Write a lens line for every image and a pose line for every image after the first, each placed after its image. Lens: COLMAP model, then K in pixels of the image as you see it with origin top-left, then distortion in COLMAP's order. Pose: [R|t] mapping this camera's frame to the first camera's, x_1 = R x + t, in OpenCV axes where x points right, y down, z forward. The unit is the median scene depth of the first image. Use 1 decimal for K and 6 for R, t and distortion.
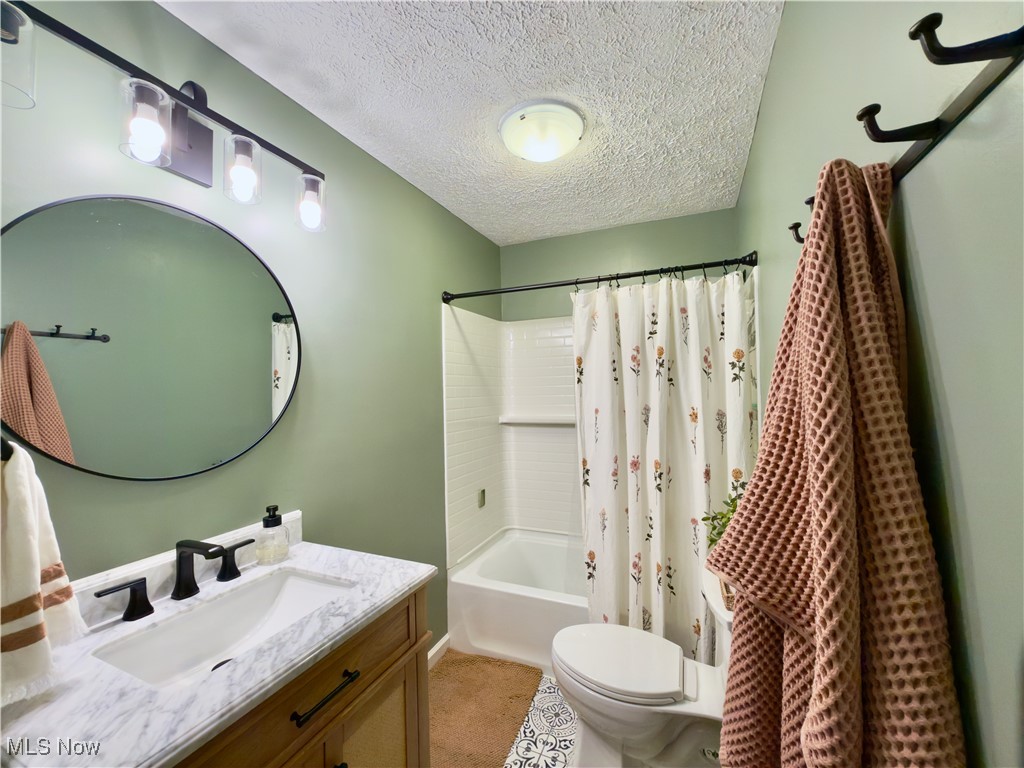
lens RADIAL K [[406.6, 0, 513.4], [0, 406.6, 383.1], [0, 0, 1]] dist [0.000972, -0.000335]
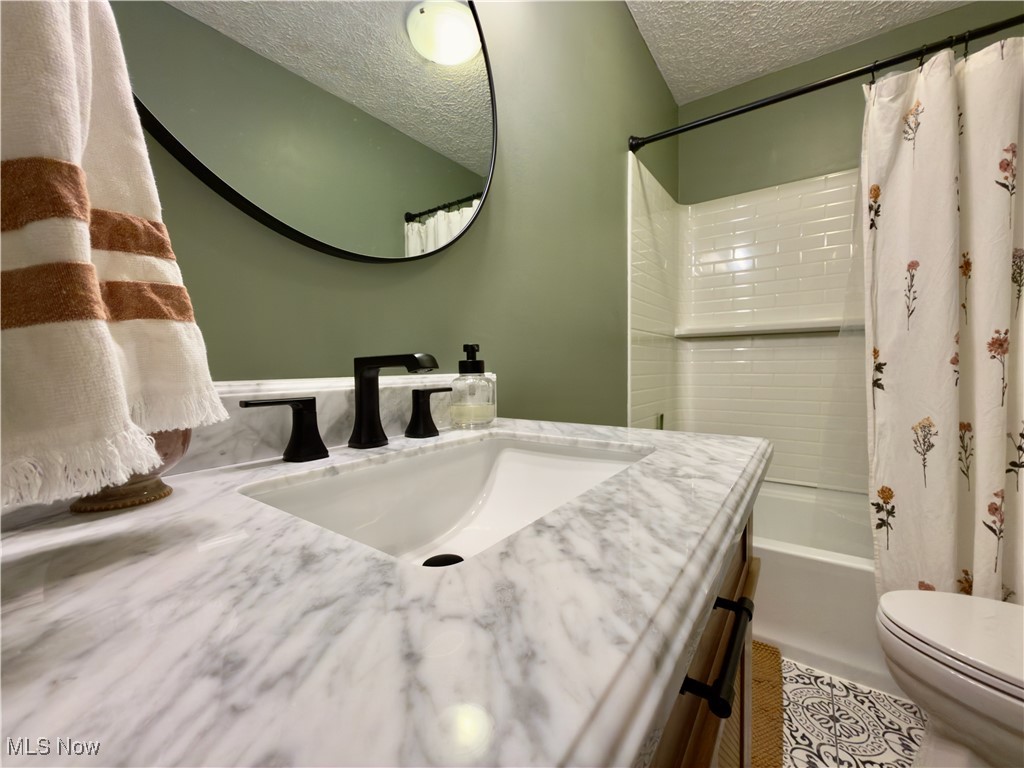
lens RADIAL K [[406.6, 0, 513.4], [0, 406.6, 383.1], [0, 0, 1]] dist [0.000972, -0.000335]
pose [[0.978200, 0.019728, -0.206724, -0.434062], [-0.007411, 0.998160, 0.060187, 0.358056], [0.207531, -0.057343, 0.976546, 0.423114]]
